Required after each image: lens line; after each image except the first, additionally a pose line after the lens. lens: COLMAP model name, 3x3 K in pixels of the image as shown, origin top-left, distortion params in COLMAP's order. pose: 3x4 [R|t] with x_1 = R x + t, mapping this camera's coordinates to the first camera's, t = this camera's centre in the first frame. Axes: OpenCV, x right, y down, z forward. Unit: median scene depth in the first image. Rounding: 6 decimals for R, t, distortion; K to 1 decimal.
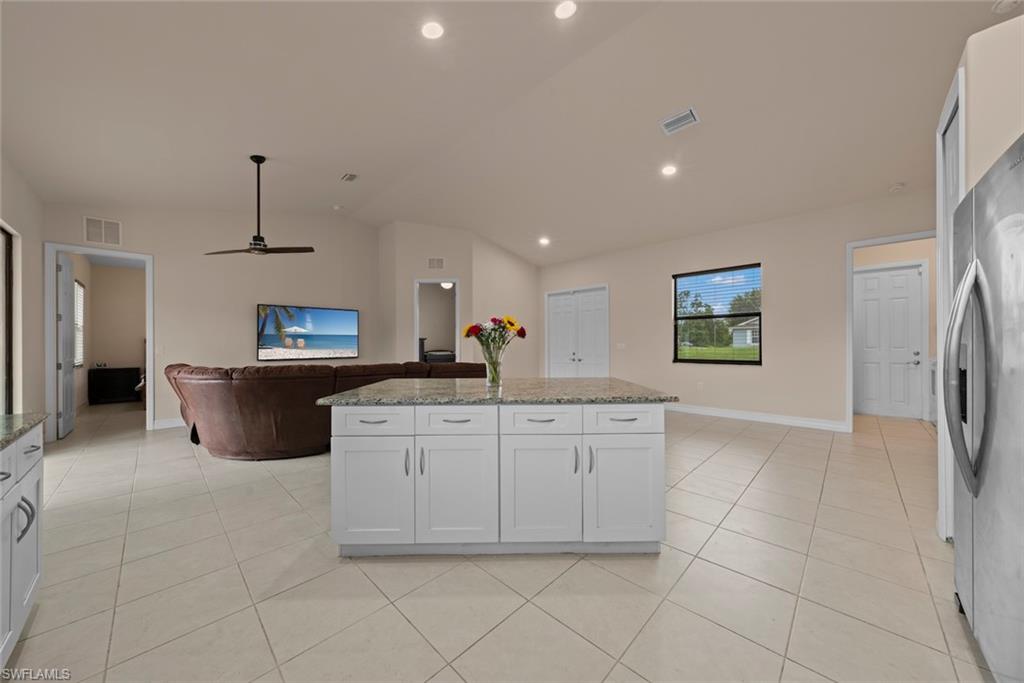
lens RADIAL K [[353.8, 0, 511.9], [0, 353.8, 338.4], [0, 0, 1]] dist [-0.000300, -0.000154]
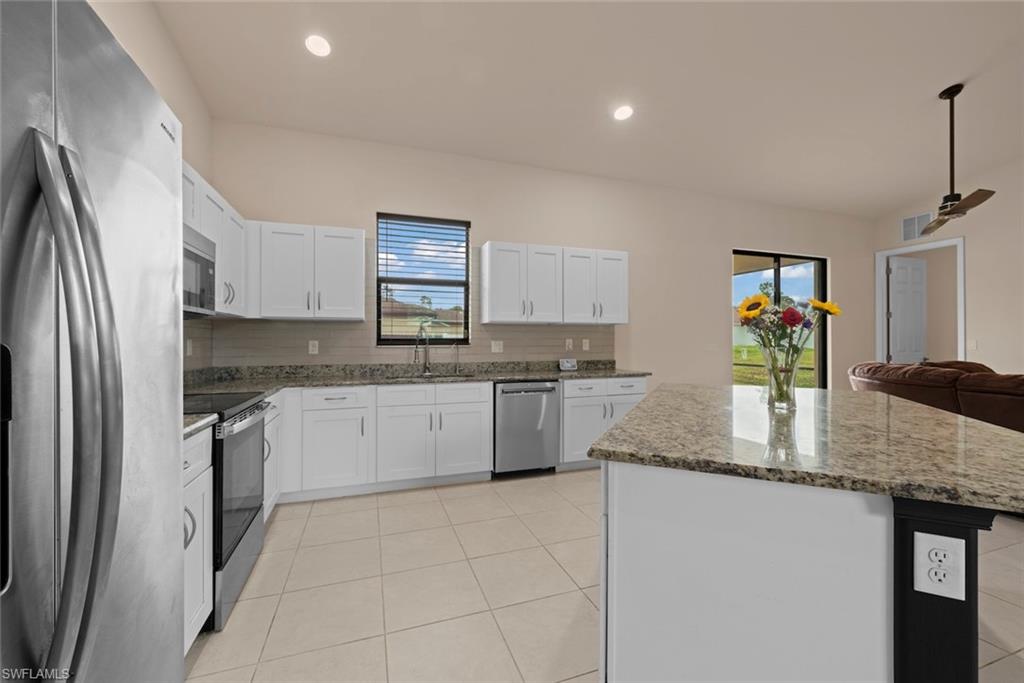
lens RADIAL K [[408.1, 0, 510.2], [0, 408.1, 340.6], [0, 0, 1]] dist [0.002368, -0.000163]
pose [[-0.435529, 0.002835, -0.900170, 0.318451], [0.018038, 0.999822, -0.005578, 0.005586], [0.899994, -0.018667, -0.435503, 0.355673]]
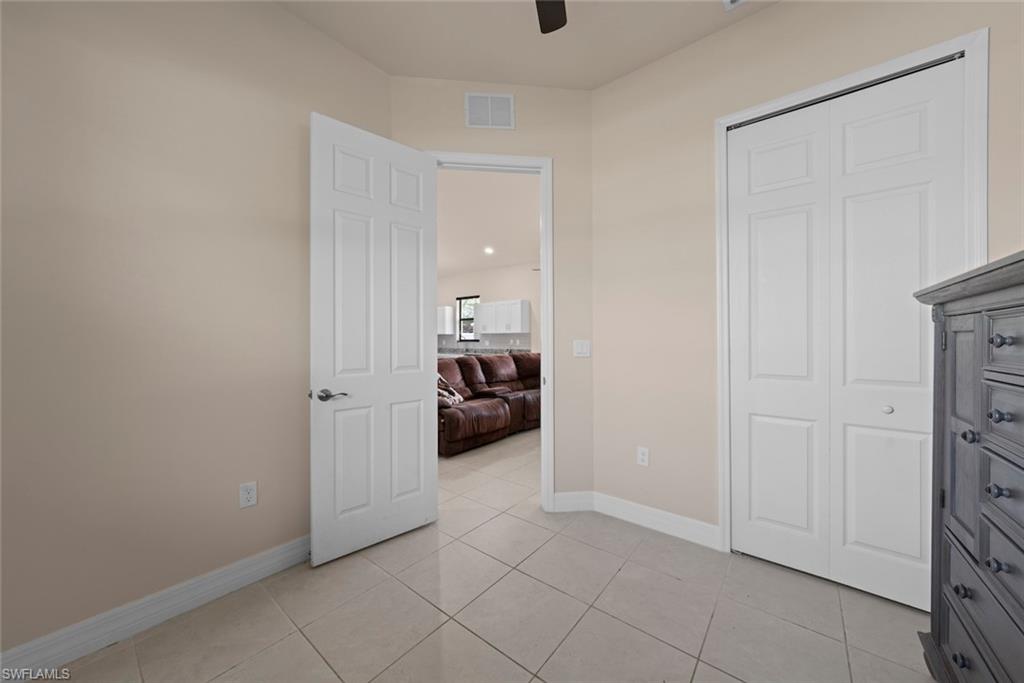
lens RADIAL K [[368.9, 0, 501.3], [0, 368.9, 339.2], [0, 0, 1]] dist [0.000108, -0.000090]
pose [[-0.997245, 0.004087, -0.074065, -0.224190], [0.005560, 0.999791, -0.019692, 0.026180], [0.073969, -0.020050, -0.997059, 1.583163]]
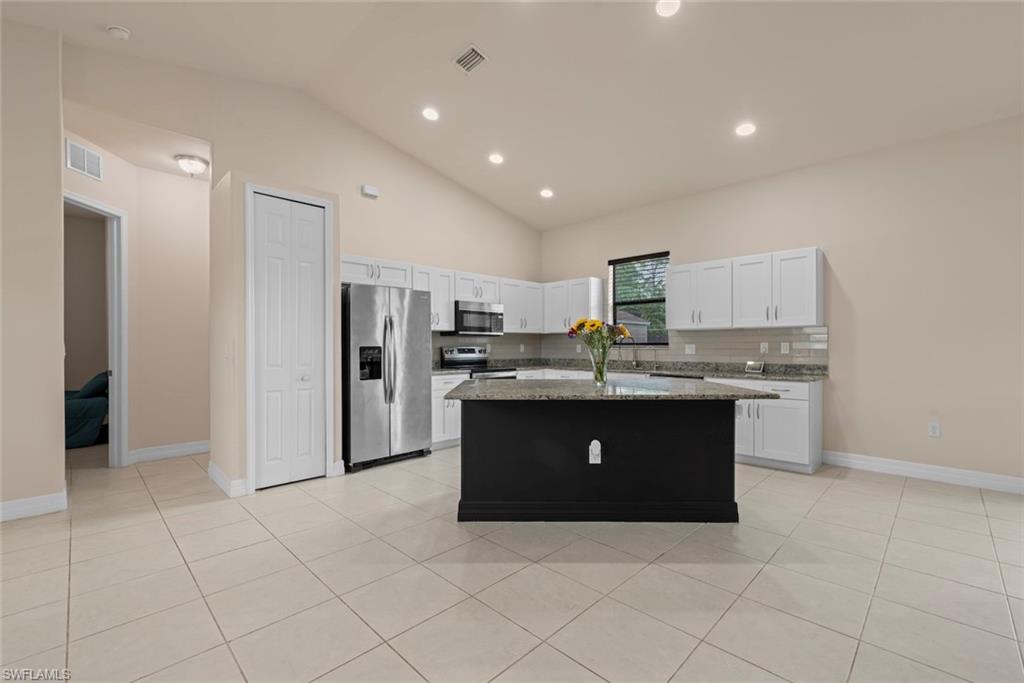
lens RADIAL K [[429.6, 0, 514.8], [0, 429.6, 348.5], [0, 0, 1]] dist [0.001143, 0.000345]
pose [[-0.999961, 0.007089, -0.005277, 0.077690], [0.007138, 0.999929, -0.009493, 0.015681], [0.005209, -0.009530, -0.999941, 0.902295]]
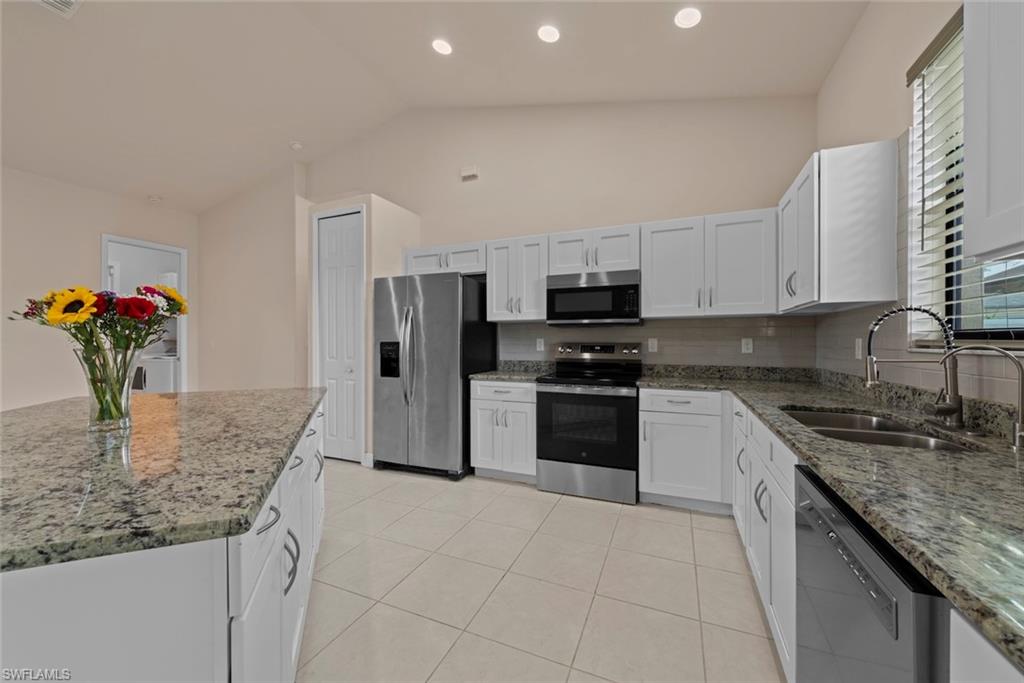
lens RADIAL K [[389.2, 0, 512.1], [0, 389.2, 340.1], [0, 0, 1]] dist [-0.001021, 0.000384]
pose [[-0.375684, 0.008887, 0.926705, -0.298147], [-0.013158, 0.999802, -0.014922, 0.008406], [-0.926654, -0.017799, -0.375493, 0.281753]]
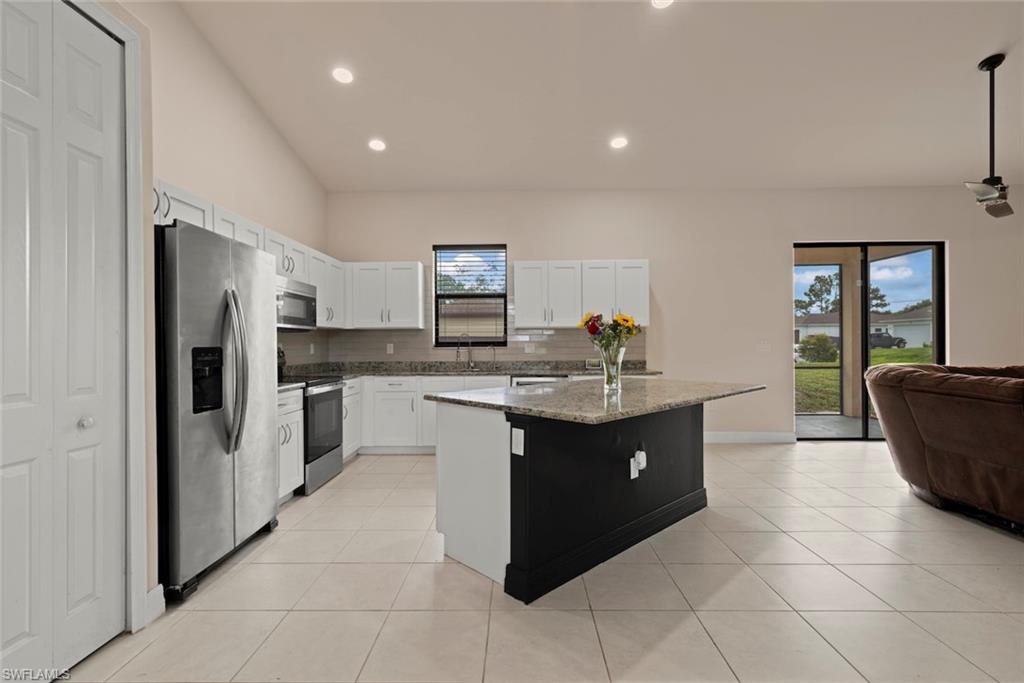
lens RADIAL K [[468.5, 0, 507.3], [0, 468.5, 345.7], [0, 0, 1]] dist [0.004818, -0.002431]
pose [[-0.722867, 0.012253, -0.690878, 0.385849], [0.021600, 0.999755, -0.004869, 0.010398], [0.690649, -0.018443, -0.722955, 0.674346]]
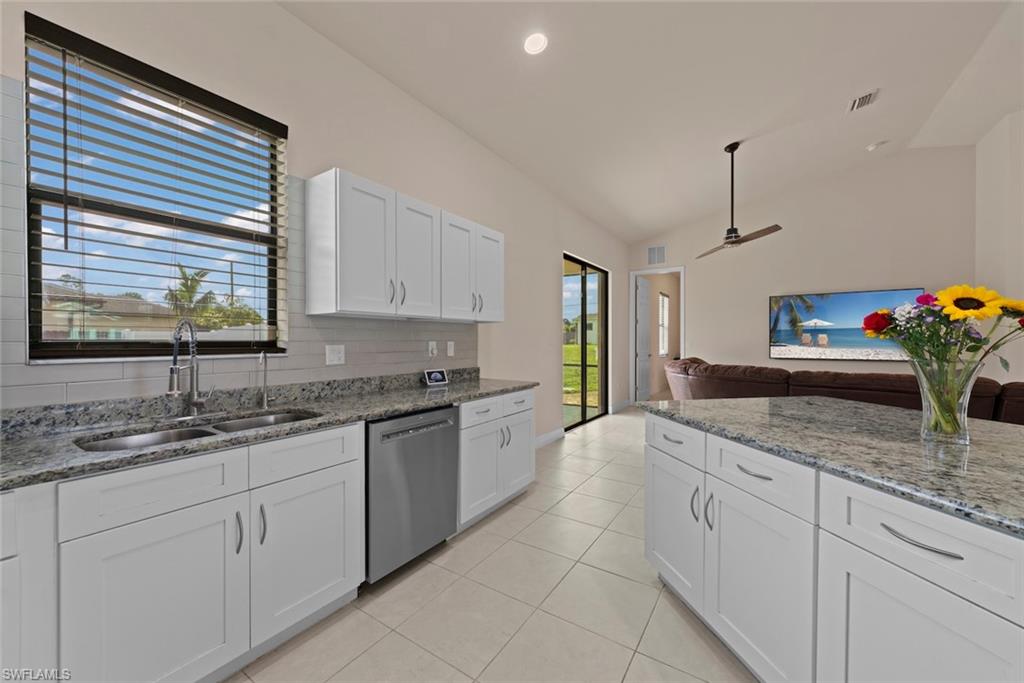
lens RADIAL K [[389.2, 0, 513.7], [0, 389.2, 341.5], [0, 0, 1]] dist [-0.001021, 0.000384]
pose [[0.201395, 0.009346, -0.979465, 0.131893], [0.014051, 0.999824, 0.012429, -0.003638], [0.979409, -0.016266, 0.201229, 0.138120]]
